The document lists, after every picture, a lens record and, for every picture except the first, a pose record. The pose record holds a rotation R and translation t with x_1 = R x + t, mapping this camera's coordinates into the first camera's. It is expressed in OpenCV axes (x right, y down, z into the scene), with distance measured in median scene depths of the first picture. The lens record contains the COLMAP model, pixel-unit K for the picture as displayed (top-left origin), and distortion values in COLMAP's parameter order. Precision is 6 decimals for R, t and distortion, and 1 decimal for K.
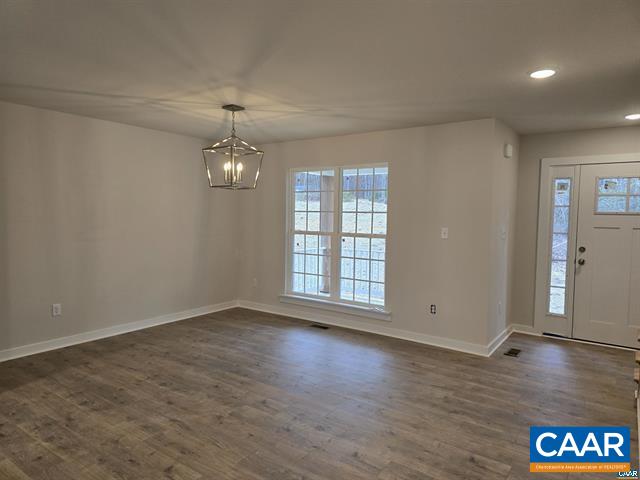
lens RADIAL K [[427.6, 0, 312.4], [0, 427.6, 238.4], [0, 0, 1]] dist [0.074054, -0.054983]
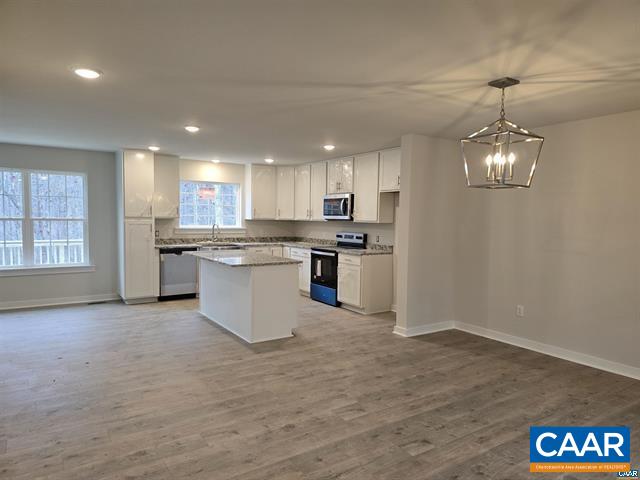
lens RADIAL K [[428.5, 0, 320.5], [0, 428.5, 243.2], [0, 0, 1]] dist [0.050525, -0.001359]
pose [[-0.342752, 0.037962, -0.938659, 0.838542], [-0.077191, 0.994666, 0.068414, -0.057266], [0.936249, 0.095905, -0.337994, 1.232534]]
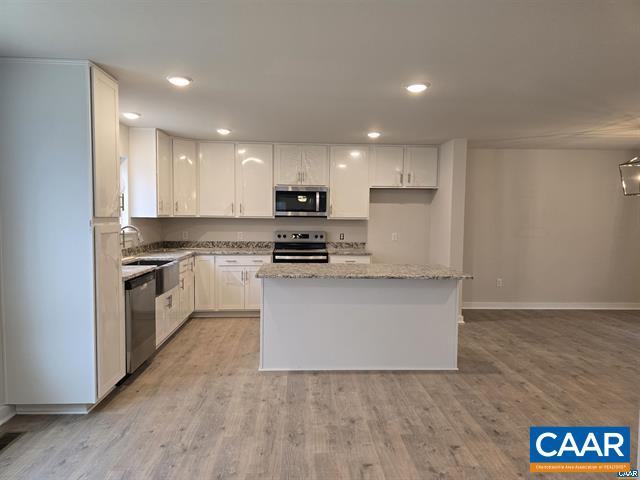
lens RADIAL K [[429.2, 0, 323.1], [0, 429.2, 238.1], [0, 0, 1]] dist [0.070172, -0.054846]
pose [[0.634984, 0.035002, -0.771732, 0.230495], [-0.048057, 0.998828, 0.005760, 0.045929], [0.771029, 0.033430, 0.635922, -0.562933]]
